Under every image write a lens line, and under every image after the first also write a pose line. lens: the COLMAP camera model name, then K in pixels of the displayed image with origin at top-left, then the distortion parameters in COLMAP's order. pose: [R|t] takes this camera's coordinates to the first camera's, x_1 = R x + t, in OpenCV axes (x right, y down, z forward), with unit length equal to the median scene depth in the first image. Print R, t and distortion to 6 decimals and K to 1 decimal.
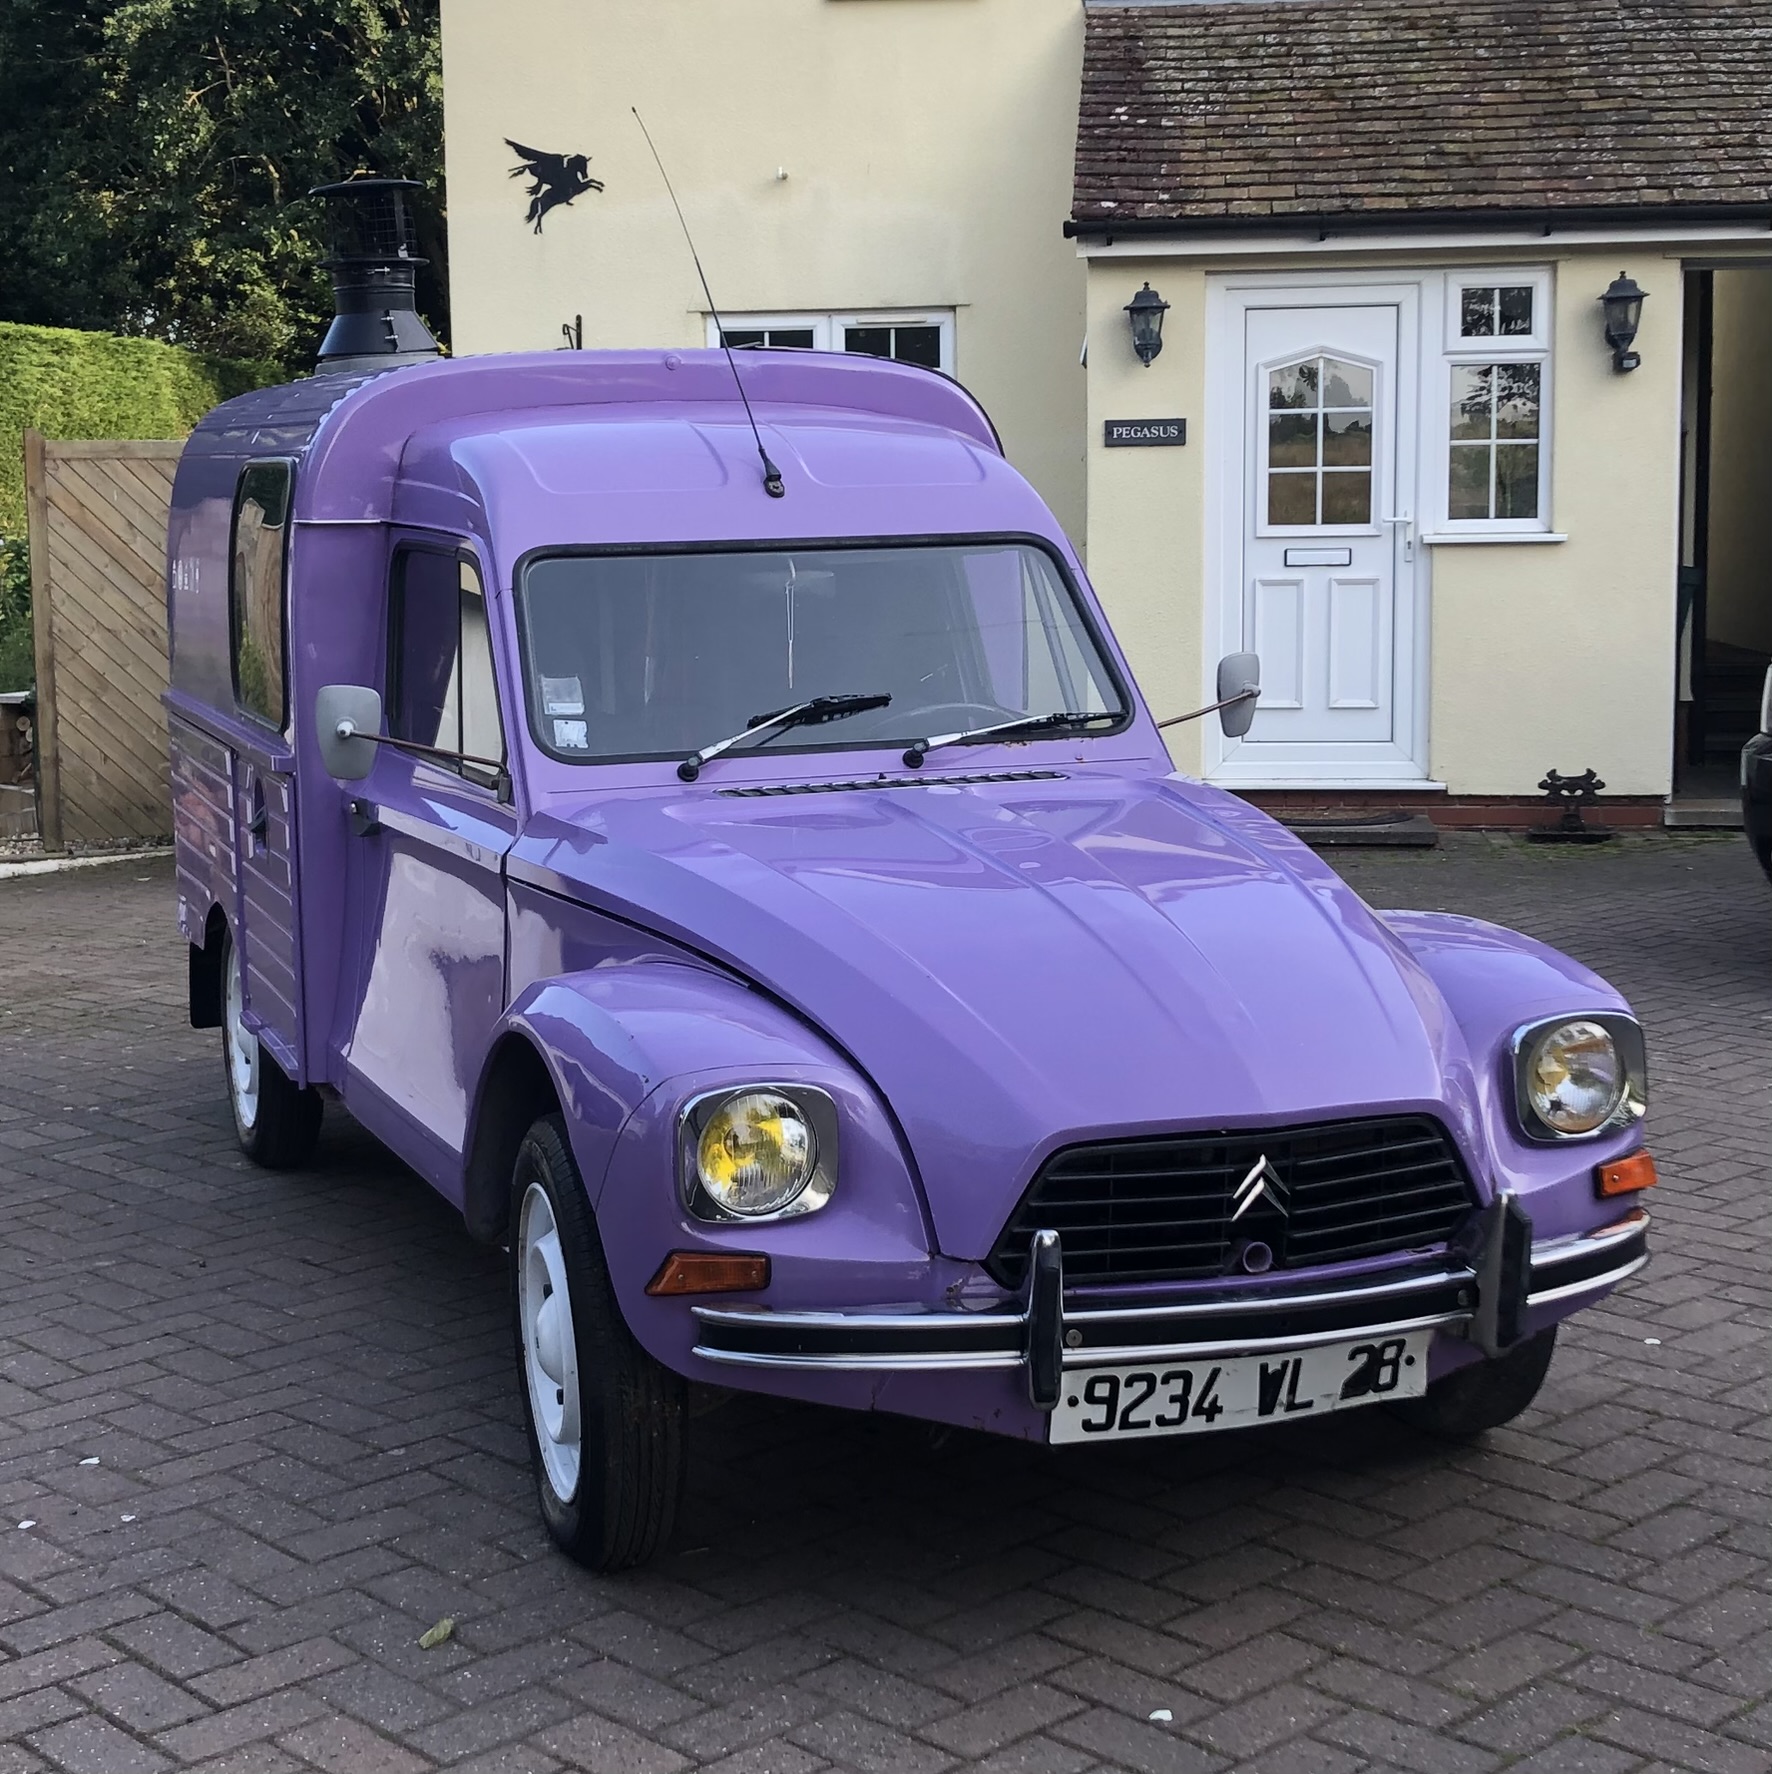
lens RADIAL K [[2840.5, 0, 798.3], [0, 2840.5, 853.8], [0, 0, 1]] dist [0.173225, -0.630170]
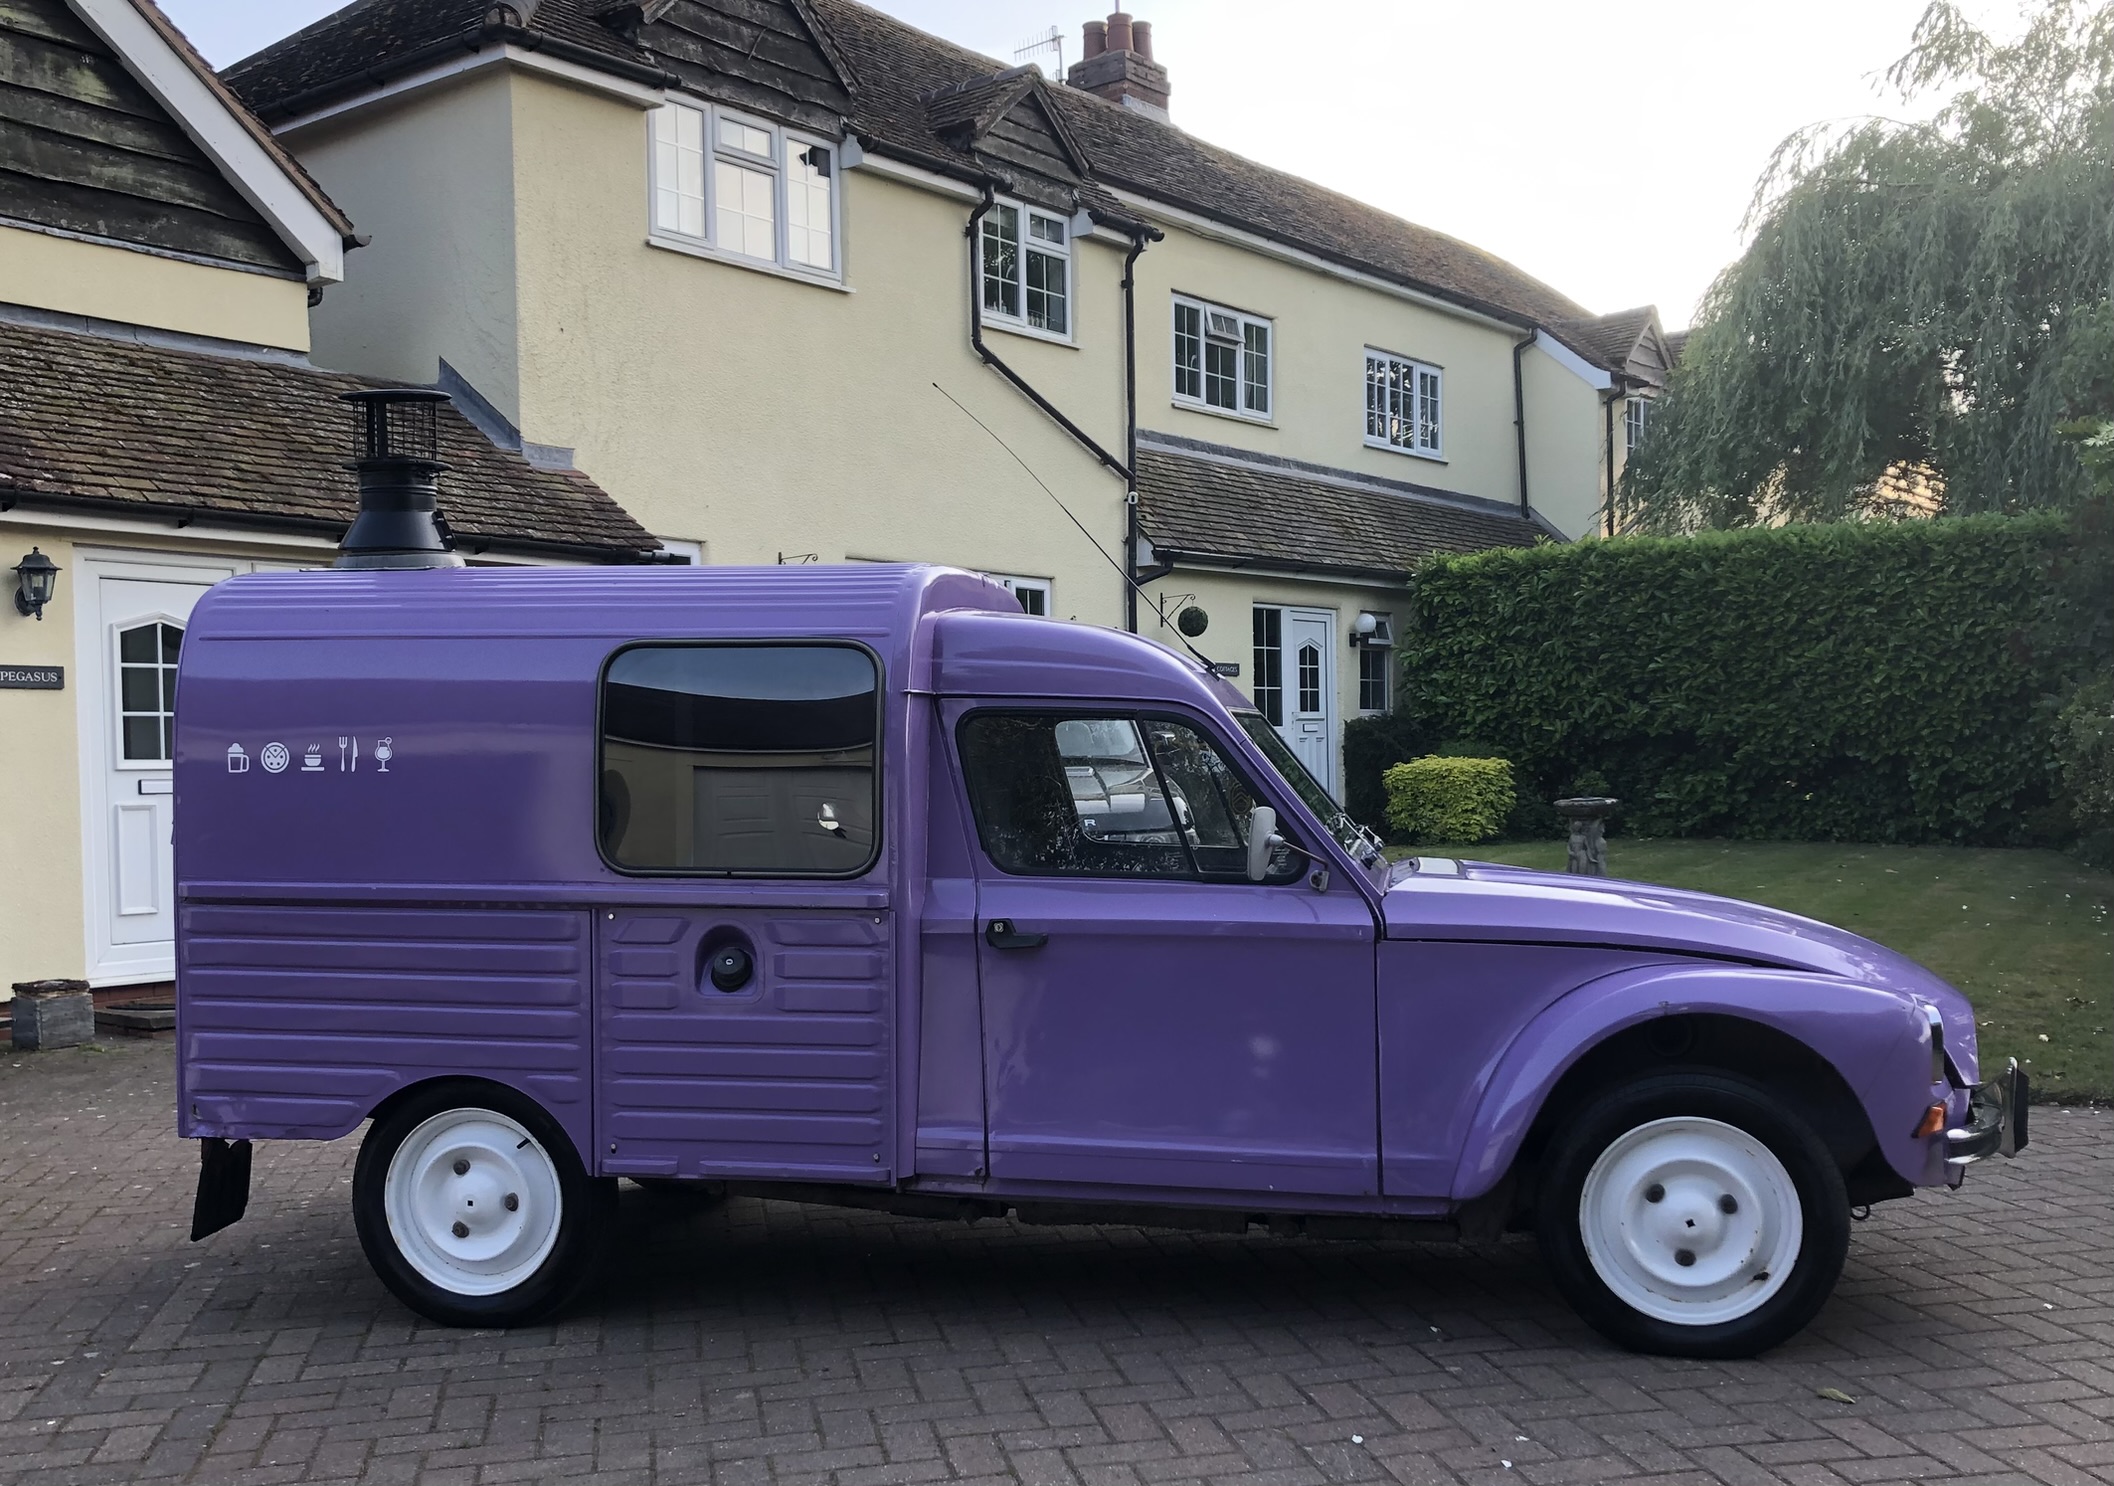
lens RADIAL K [[2104.1, 0, 1062.6], [0, 2104.1, 831.3], [0, 0, 1]] dist [0.037638, -0.026411]
pose [[0.501516, -0.024163, 0.864811, -0.407535], [0.113137, 0.992857, -0.037869, -0.008905], [-0.857719, 0.116834, 0.500668, 0.239153]]
